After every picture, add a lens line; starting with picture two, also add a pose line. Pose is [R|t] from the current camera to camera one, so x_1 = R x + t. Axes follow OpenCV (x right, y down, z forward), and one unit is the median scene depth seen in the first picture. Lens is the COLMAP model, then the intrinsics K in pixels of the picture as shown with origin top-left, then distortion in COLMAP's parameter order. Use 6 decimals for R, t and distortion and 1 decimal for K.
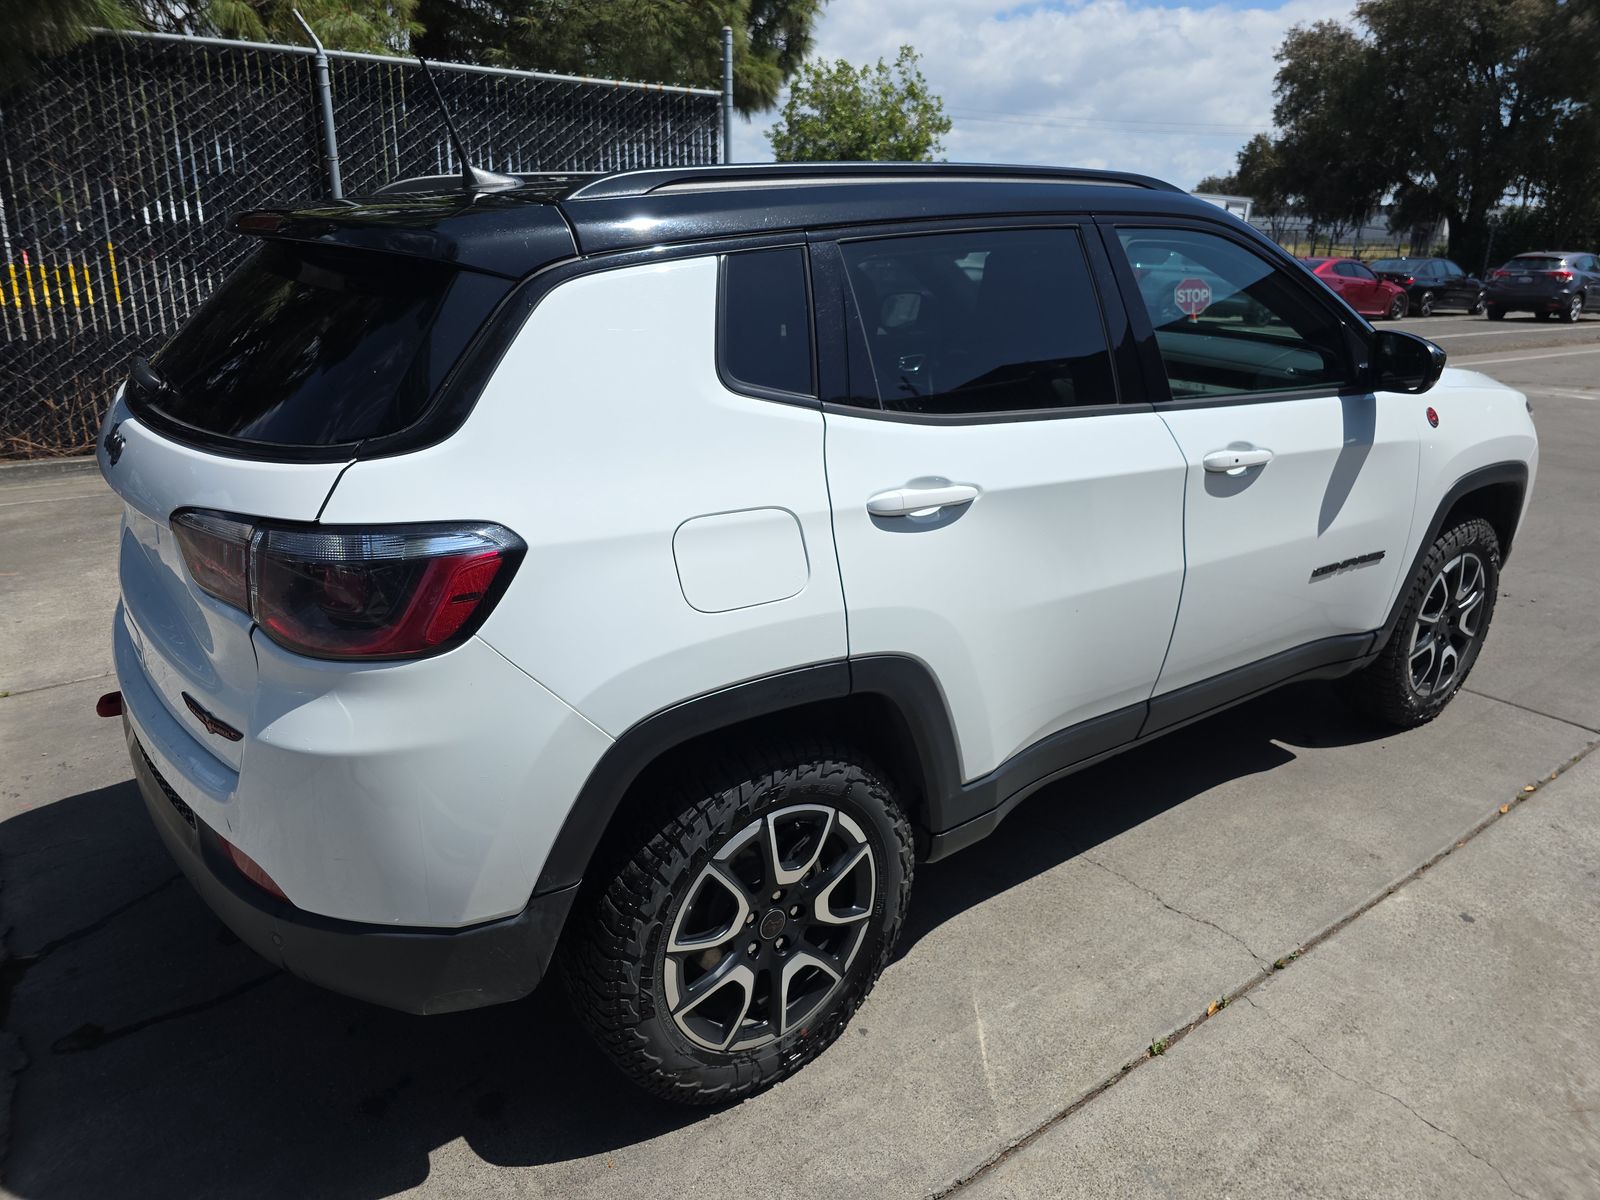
lens RADIAL K [[1063.0, 0, 778.9], [0, 1063.0, 594.8], [0, 0, 1]] dist [0.025612, -0.032083]
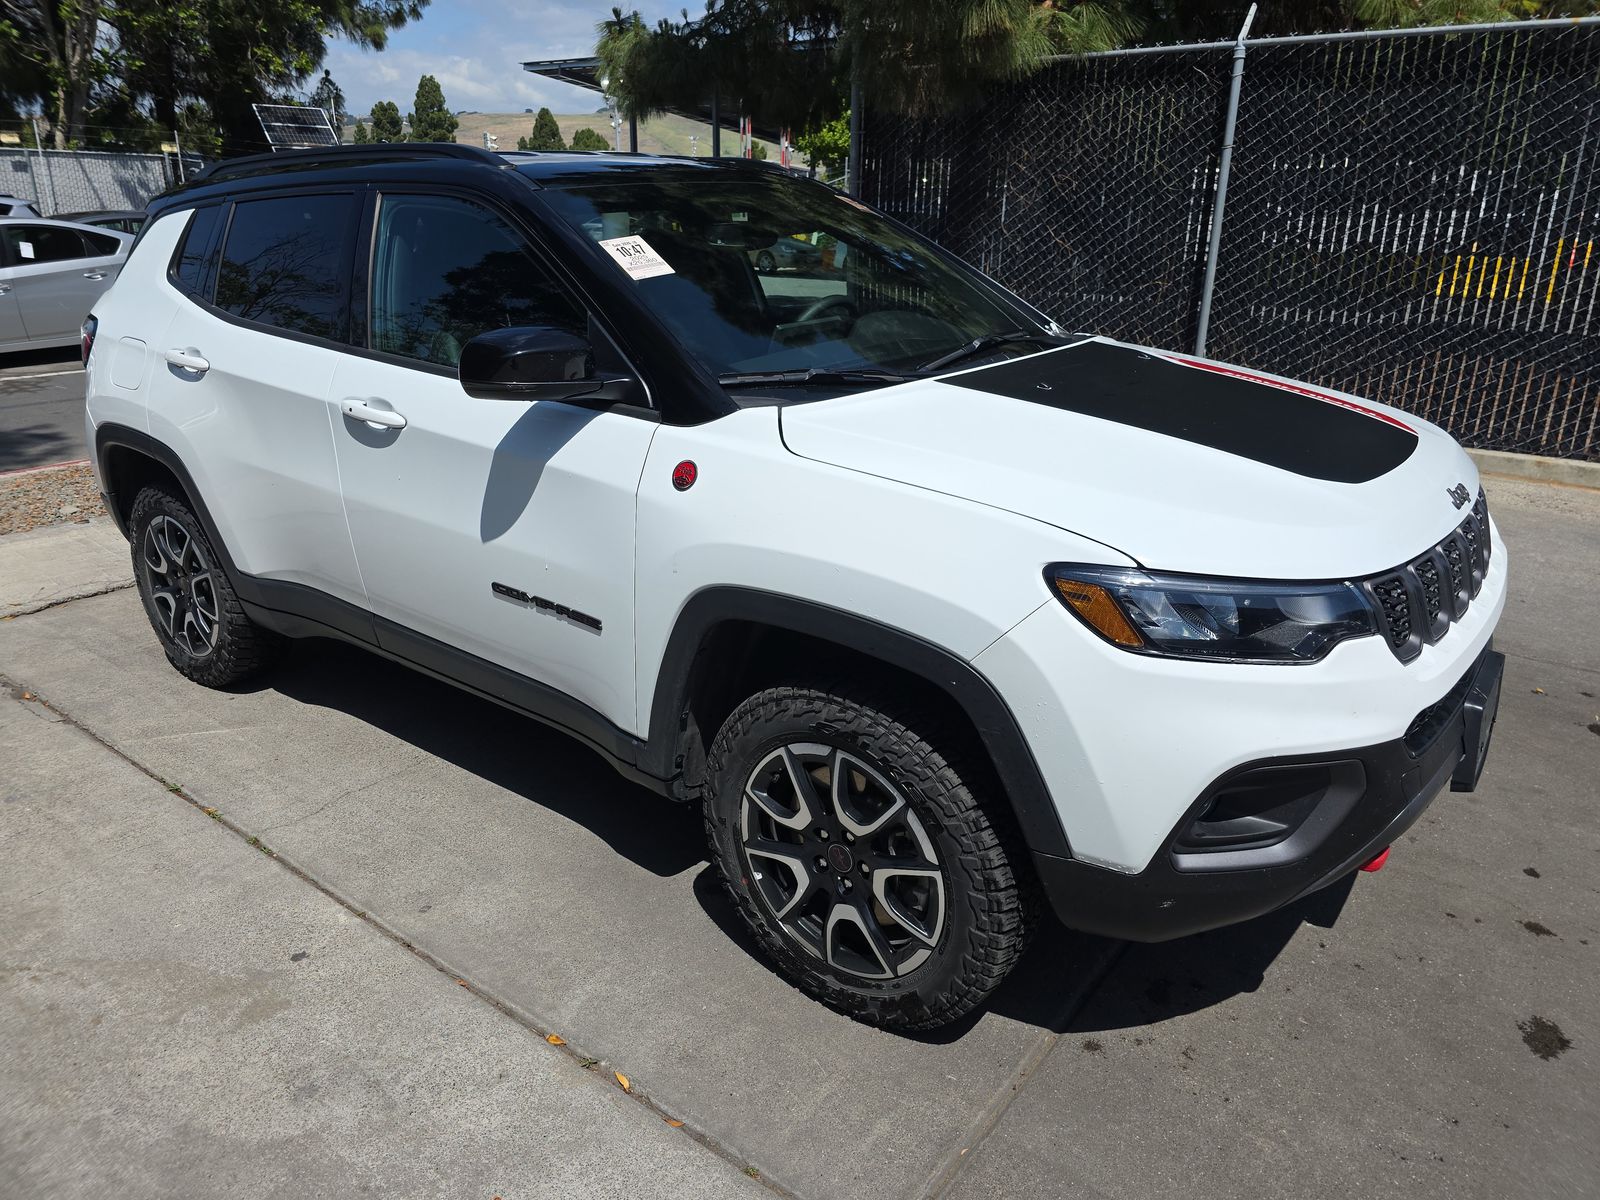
lens RADIAL K [[1063.0, 0, 778.9], [0, 1063.0, 594.8], [0, 0, 1]] dist [0.025612, -0.032083]
pose [[0.293036, 0.355885, -0.887398, 1.418650], [-0.289953, 0.917511, 0.272213, -0.336753], [0.911075, 0.177536, 0.372054, 0.950739]]
